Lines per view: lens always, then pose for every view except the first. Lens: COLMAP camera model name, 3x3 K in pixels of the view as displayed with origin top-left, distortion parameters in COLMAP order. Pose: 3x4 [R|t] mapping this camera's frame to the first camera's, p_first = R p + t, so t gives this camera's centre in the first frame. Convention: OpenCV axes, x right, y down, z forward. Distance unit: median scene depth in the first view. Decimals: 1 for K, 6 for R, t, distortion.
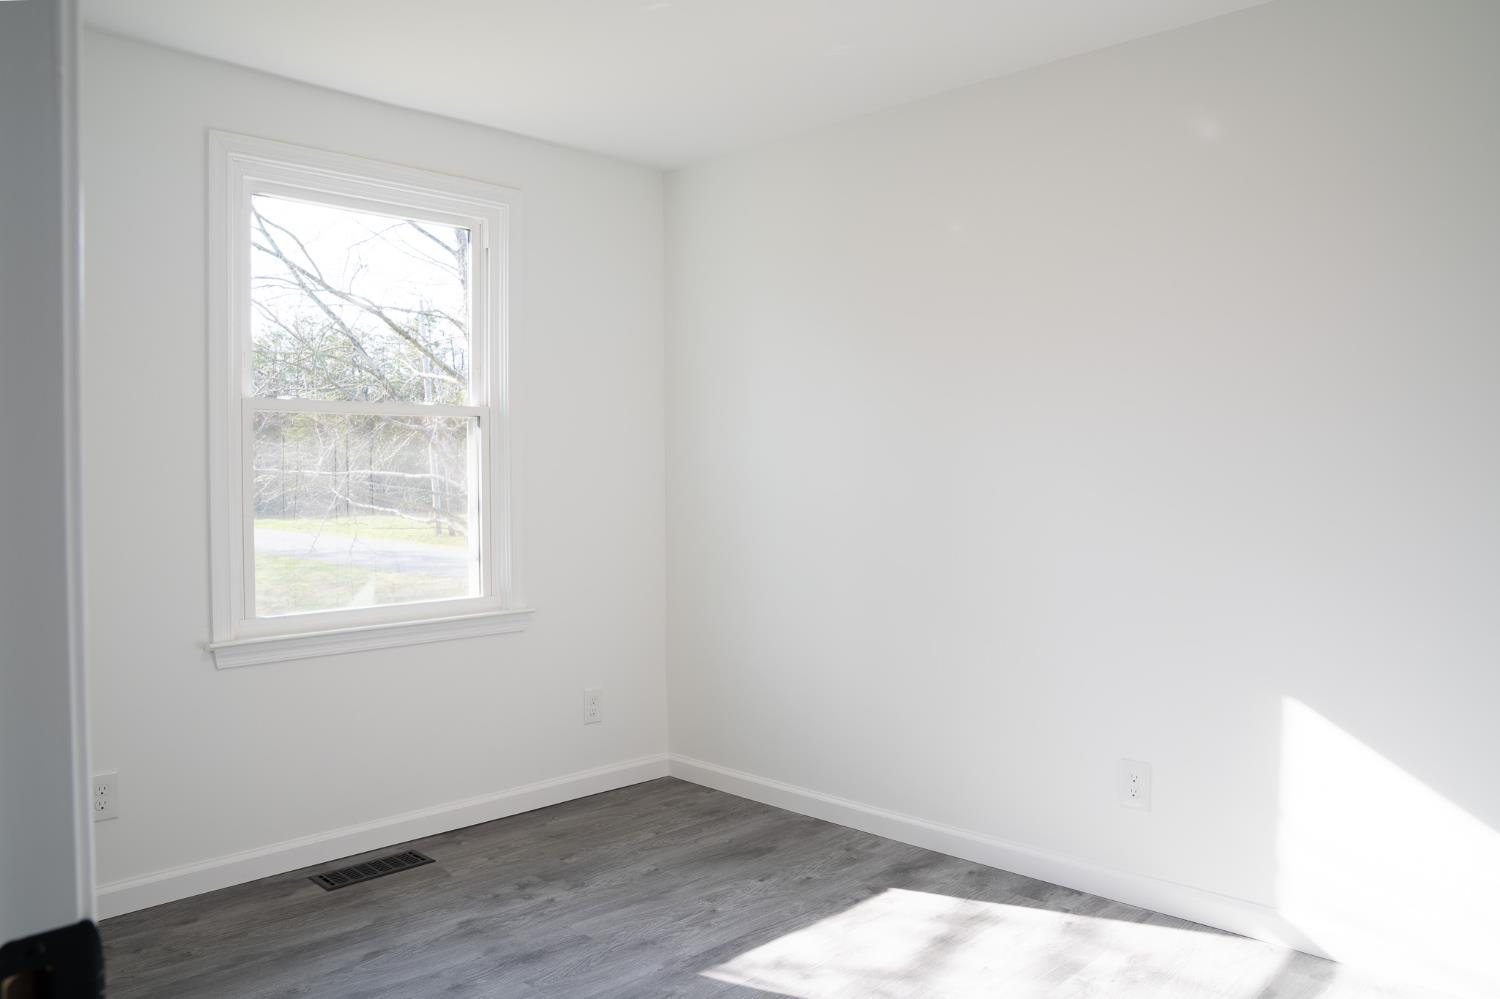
lens RADIAL K [[1039.7, 0, 750.0], [0, 1039.7, 499.5], [0, 0, 1]] dist [-0.021948, 0.000033]
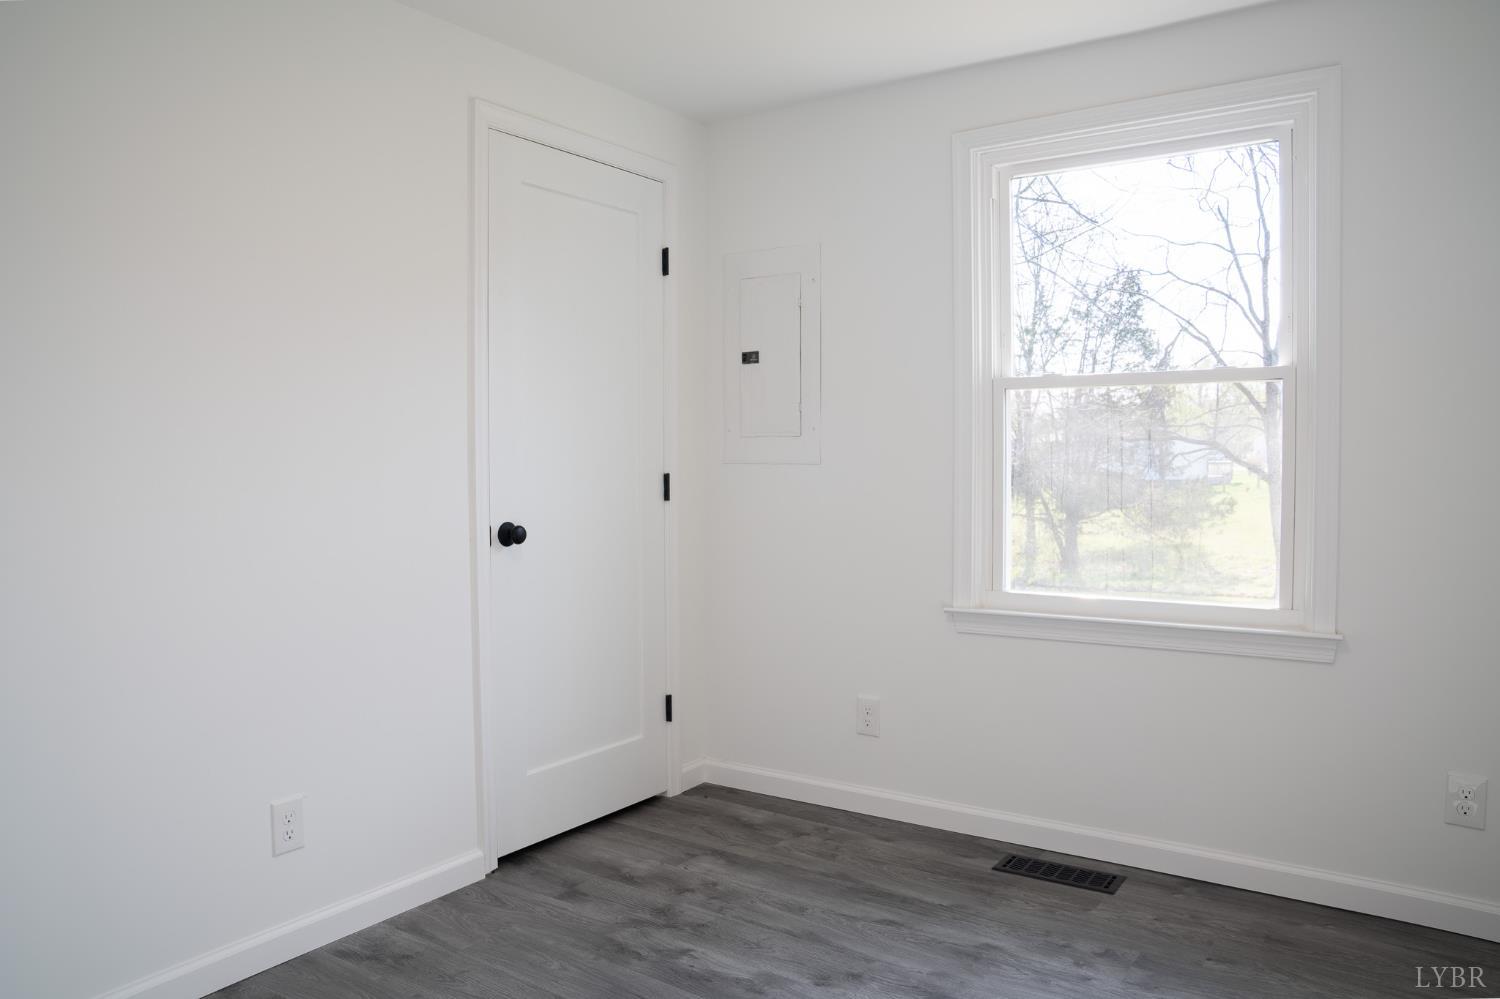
lens RADIAL K [[1037.3, 0, 750.0], [0, 1037.3, 499.5], [0, 0, 1]] dist [-0.047016, 0.000721]
pose [[0.224812, 0.037888, -0.973665, 0.492039], [-0.026533, 0.999111, 0.032752, -0.003639], [0.974041, 0.018471, 0.225618, 0.542249]]
